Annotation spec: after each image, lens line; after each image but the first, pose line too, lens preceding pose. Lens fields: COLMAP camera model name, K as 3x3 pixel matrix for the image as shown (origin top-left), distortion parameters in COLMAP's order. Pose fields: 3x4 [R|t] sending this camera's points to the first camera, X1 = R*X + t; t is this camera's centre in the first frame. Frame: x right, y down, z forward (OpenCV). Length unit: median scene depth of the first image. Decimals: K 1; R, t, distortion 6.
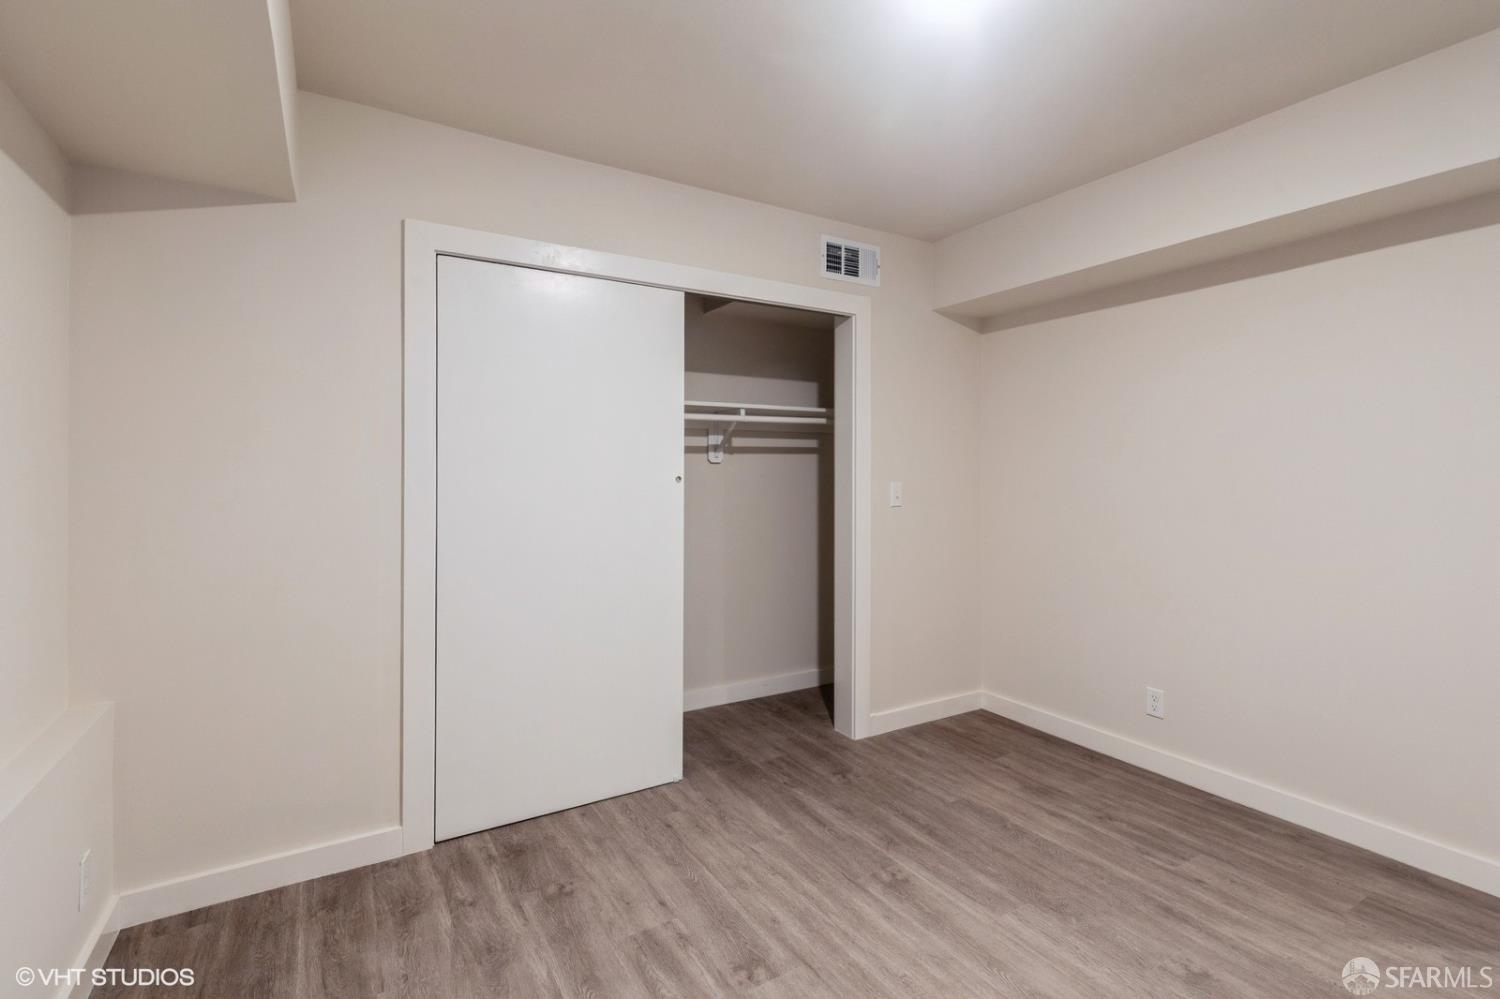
lens RADIAL K [[704.5, 0, 763.9], [0, 704.5, 479.7], [0, 0, 1]] dist [0.014456, -0.001733]
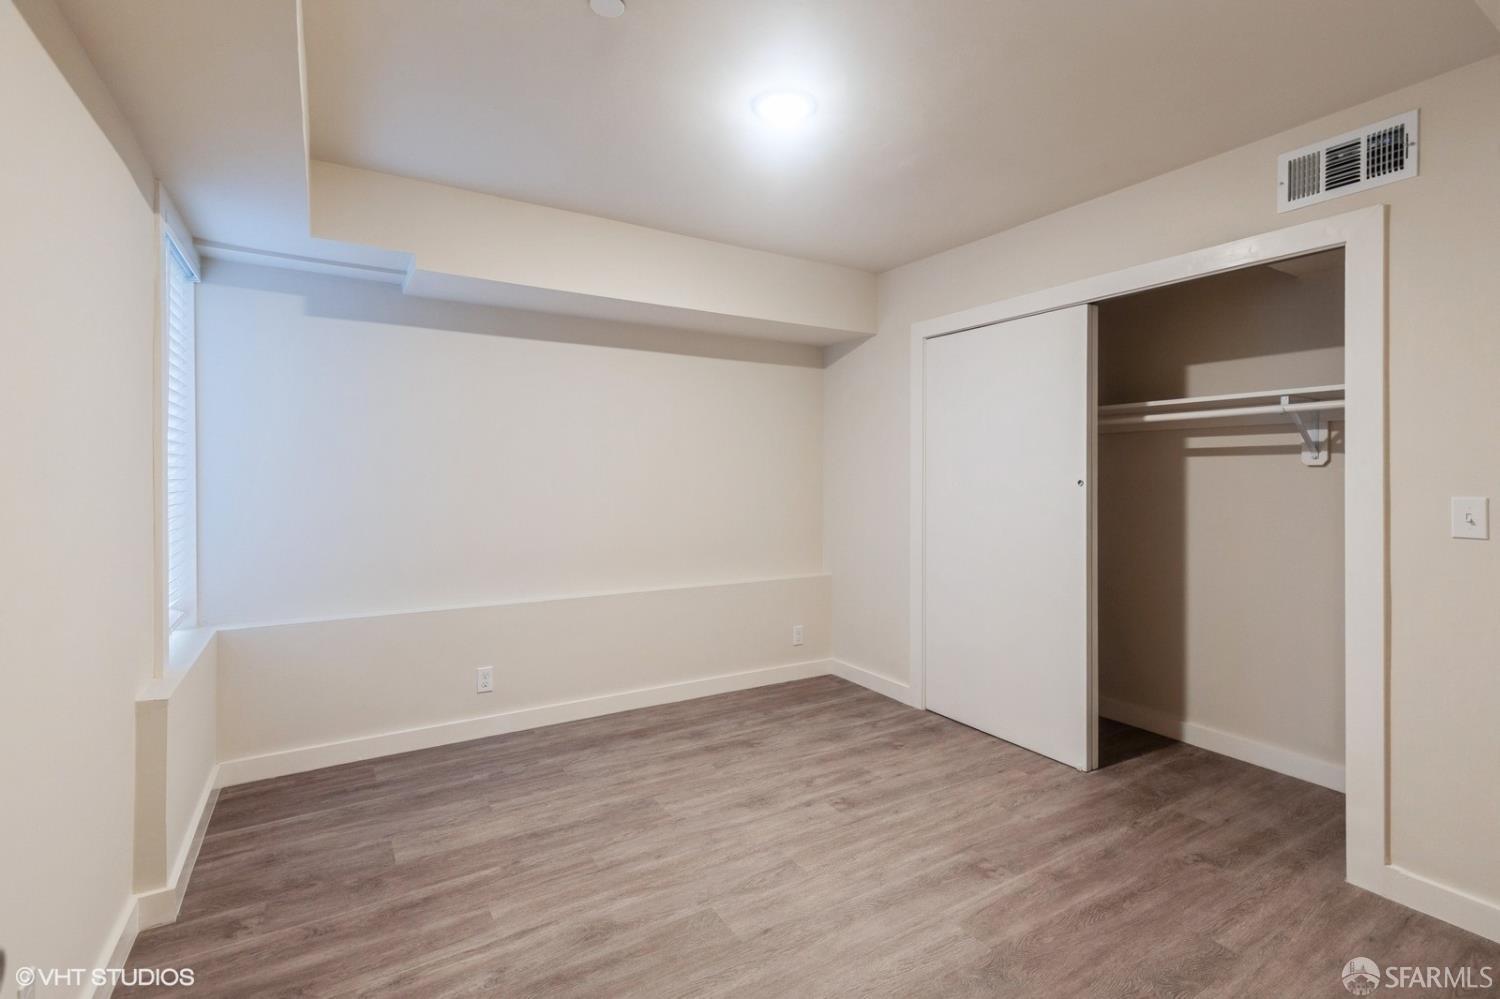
lens RADIAL K [[704.5, 0, 722.7], [0, 704.5, 479.7], [0, 0, 1]] dist [0.014456, -0.001733]
pose [[-0.041120, 0.004688, -0.999143, 1.060687], [-0.019028, 0.999804, 0.005474, -0.000870], [0.998973, 0.019237, -0.041023, 0.562083]]
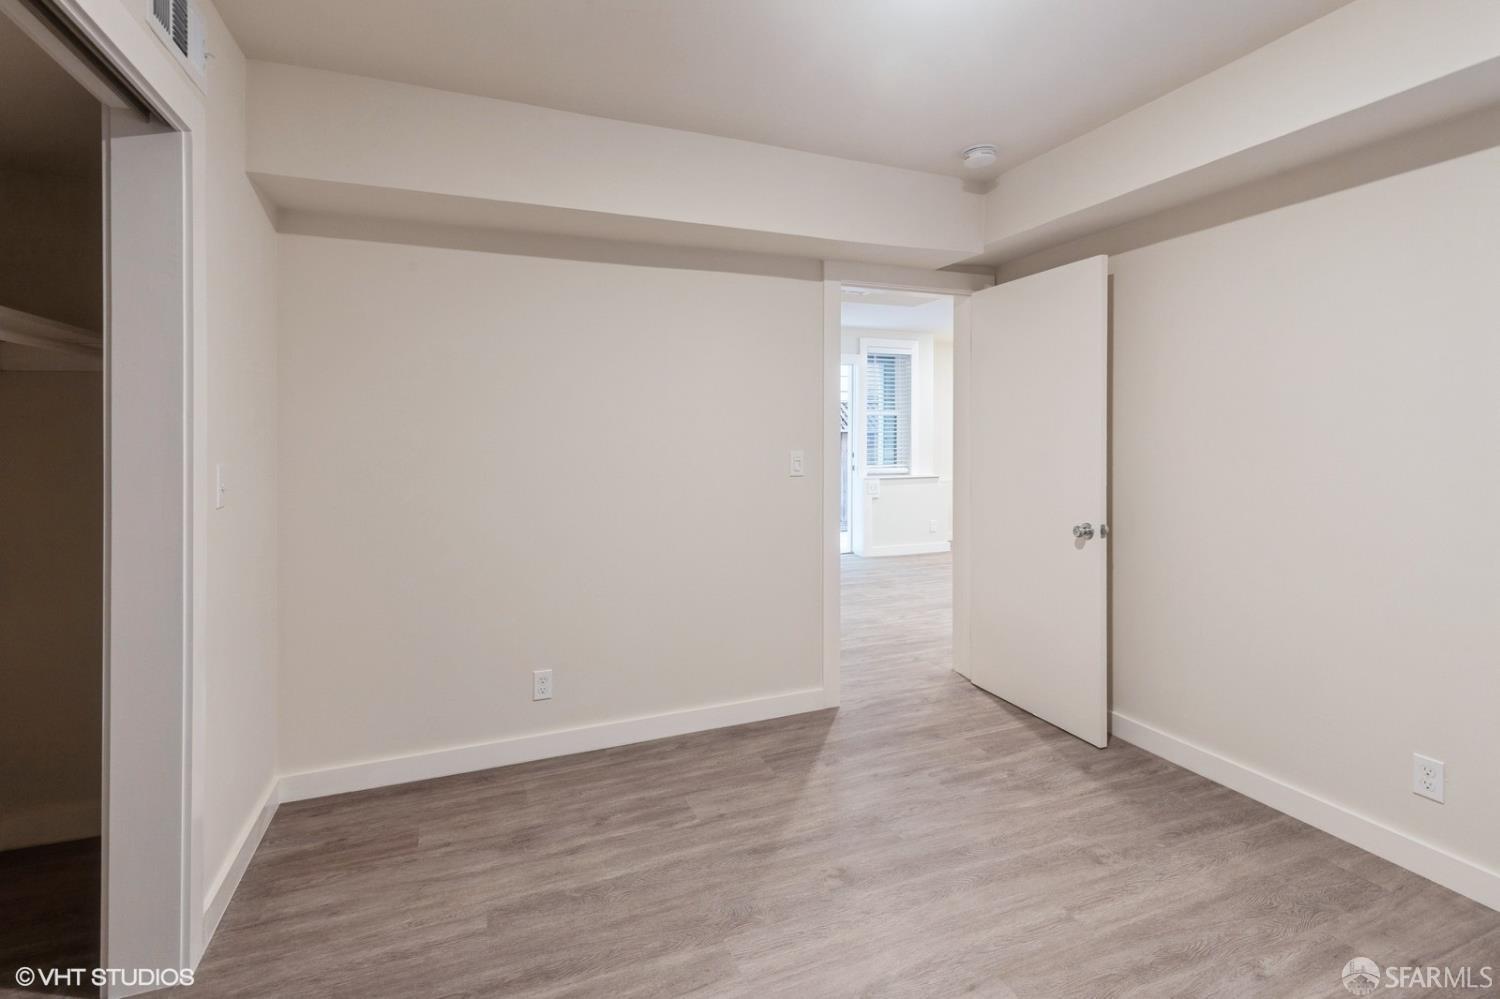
lens RADIAL K [[704.5, 0, 746.8], [0, 704.5, 435.0], [0, 0, 1]] dist [0.014456, -0.001733]
pose [[0.172024, 0.001315, 0.985092, -0.389192], [0.017091, 0.999845, -0.004319, -0.010044], [-0.984944, 0.017579, 0.171975, 0.668974]]
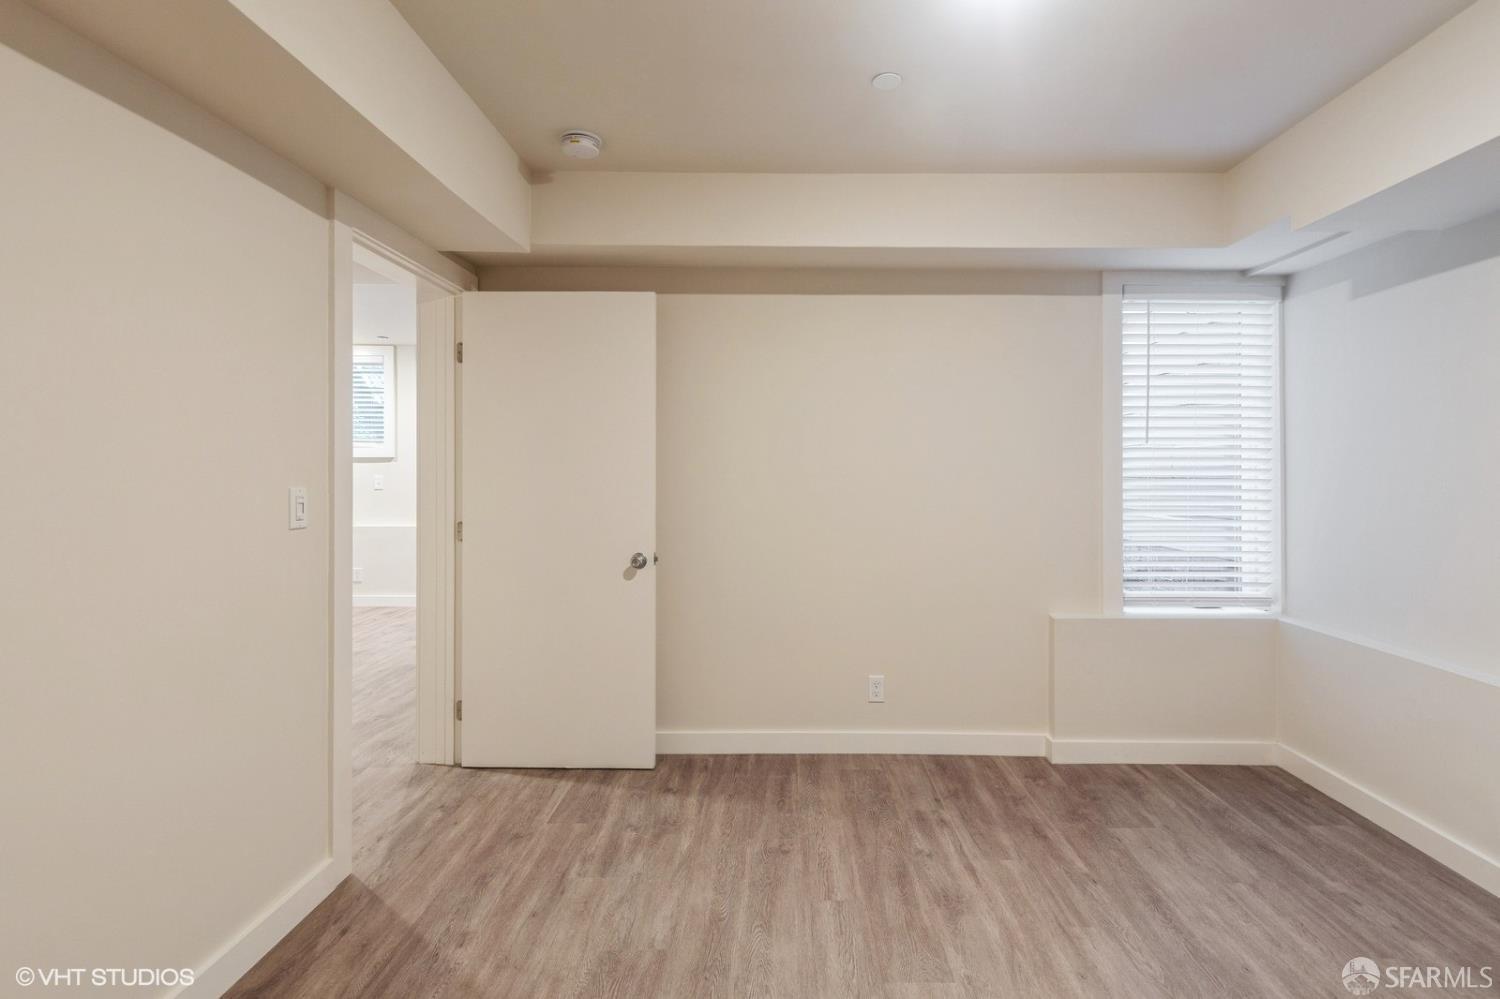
lens RADIAL K [[704.5, 0, 801.0], [0, 704.5, 472.2], [0, 0, 1]] dist [0.014456, -0.001733]
pose [[-0.851060, -0.004075, 0.525053, 0.014594], [0.003530, 0.999903, 0.013483, -0.009492], [-0.525057, 0.013328, -0.850963, 1.185535]]
